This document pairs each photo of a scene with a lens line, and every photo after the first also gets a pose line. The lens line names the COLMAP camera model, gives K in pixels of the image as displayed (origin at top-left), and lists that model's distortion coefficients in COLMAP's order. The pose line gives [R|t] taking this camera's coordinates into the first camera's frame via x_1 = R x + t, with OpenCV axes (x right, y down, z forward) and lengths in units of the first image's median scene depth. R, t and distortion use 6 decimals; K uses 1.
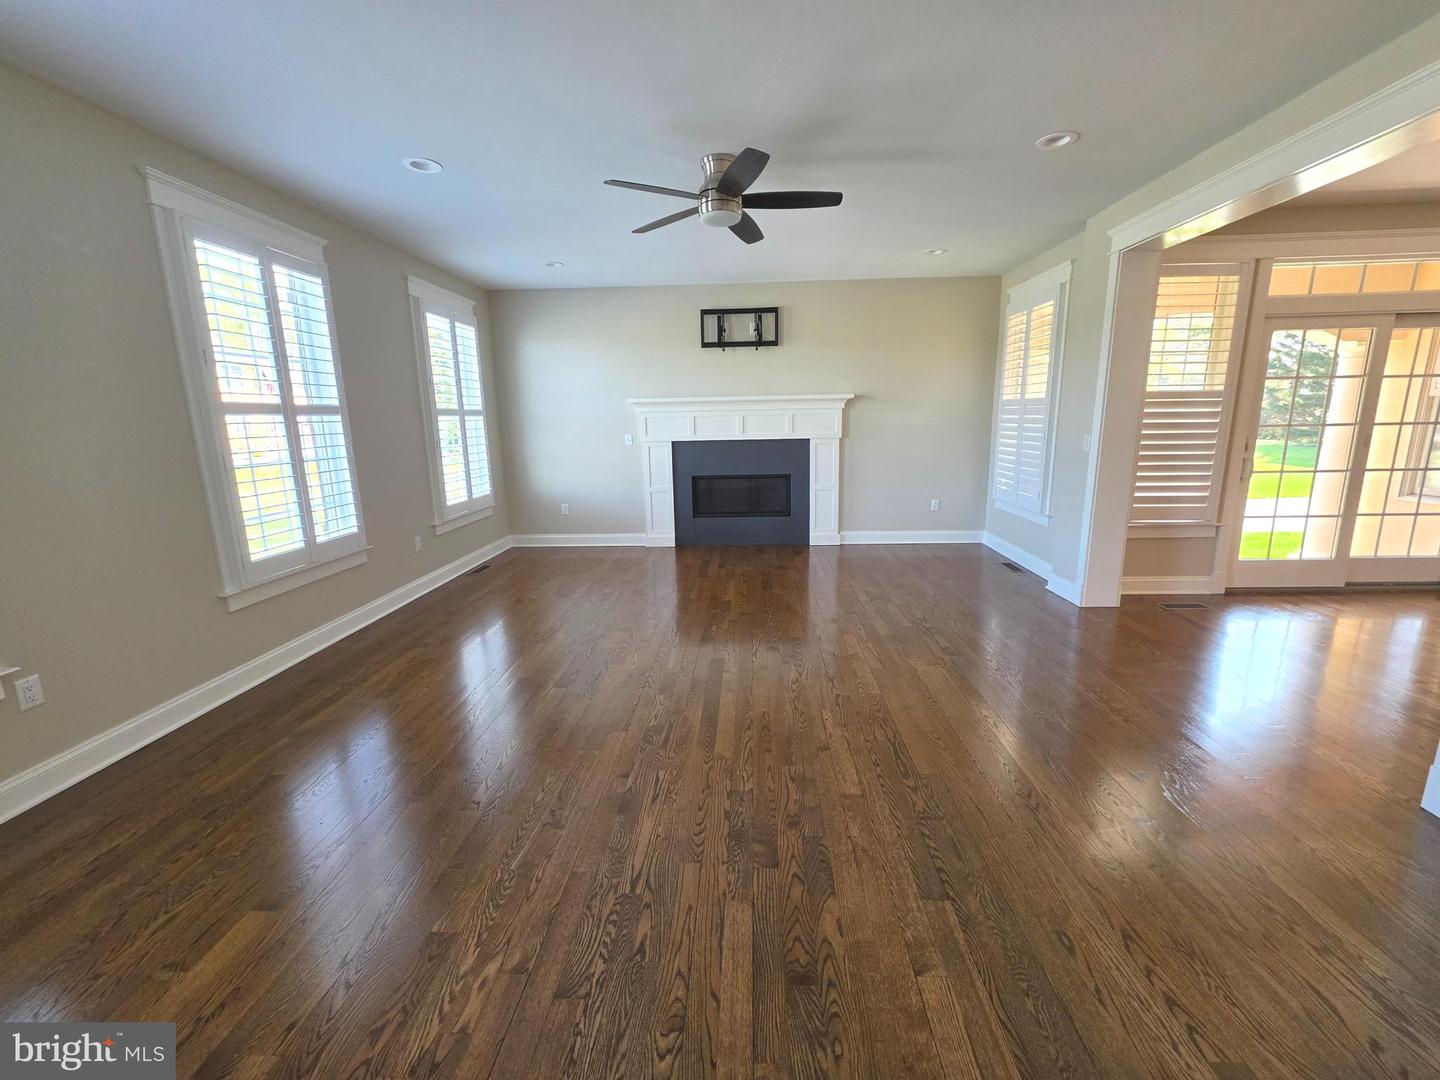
lens RADIAL K [[577.3, 0, 733.8], [0, 577.3, 533.1], [0, 0, 1]] dist [-0.001835, -0.000581]
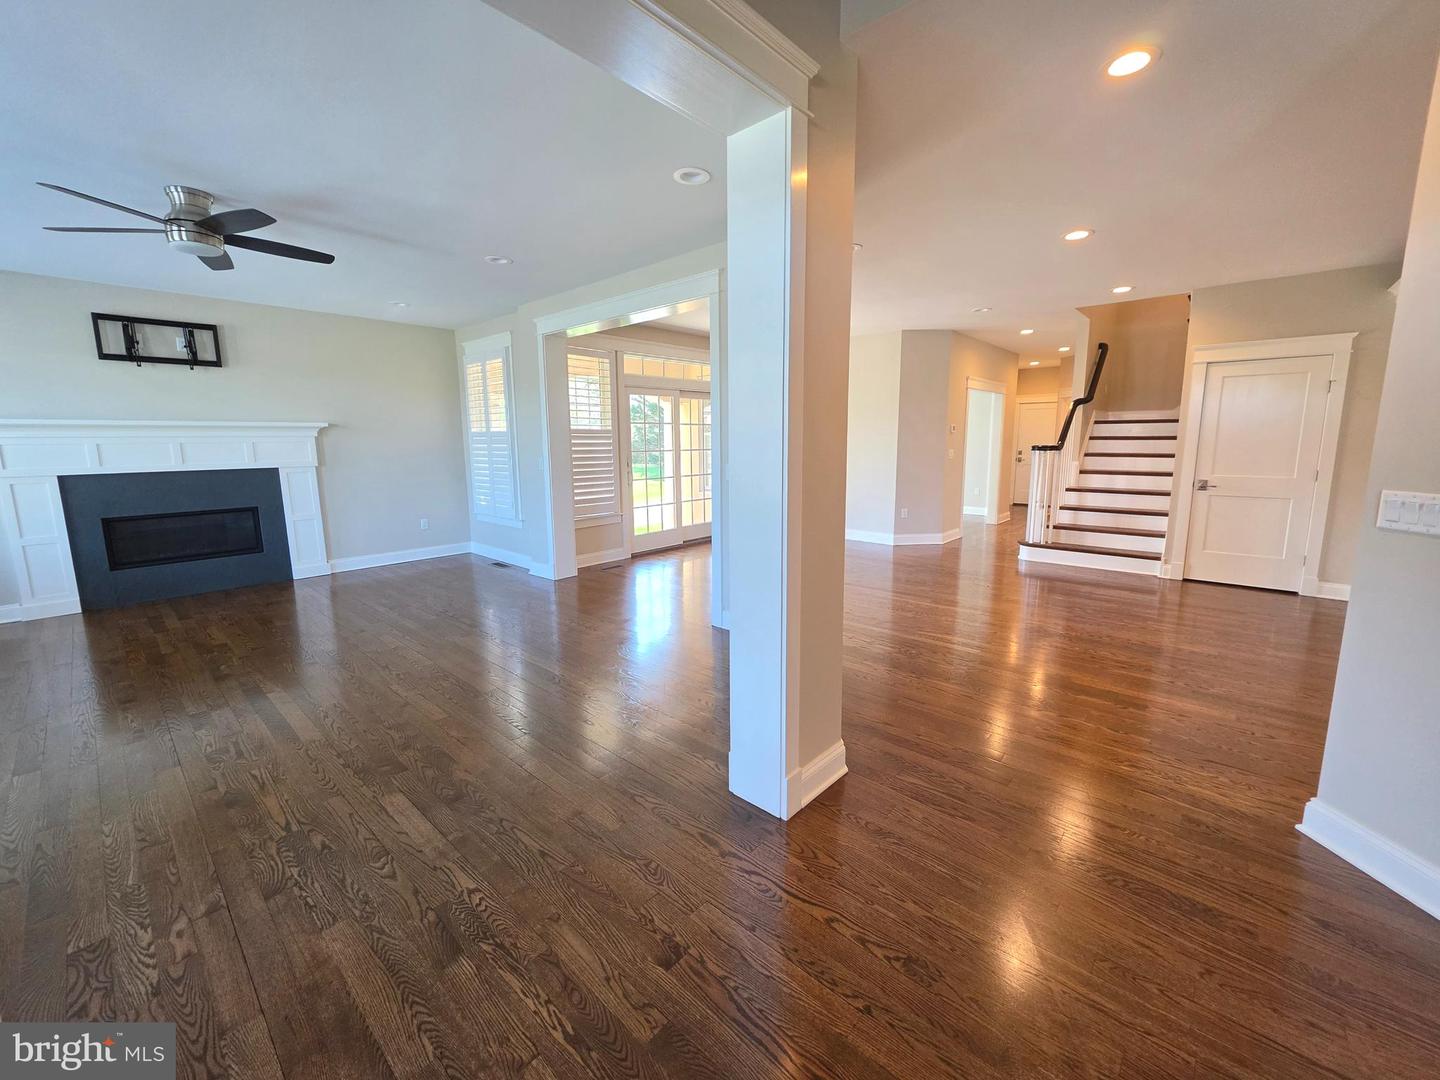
lens RADIAL K [[577.3, 0, 706.6], [0, 577.3, 541.6], [0, 0, 1]] dist [-0.001835, -0.000581]
pose [[0.661074, -0.117548, 0.741056, -0.179349], [0.143953, 0.989174, 0.028488, 0.046744], [-0.736382, 0.087844, 0.670839, -0.217158]]
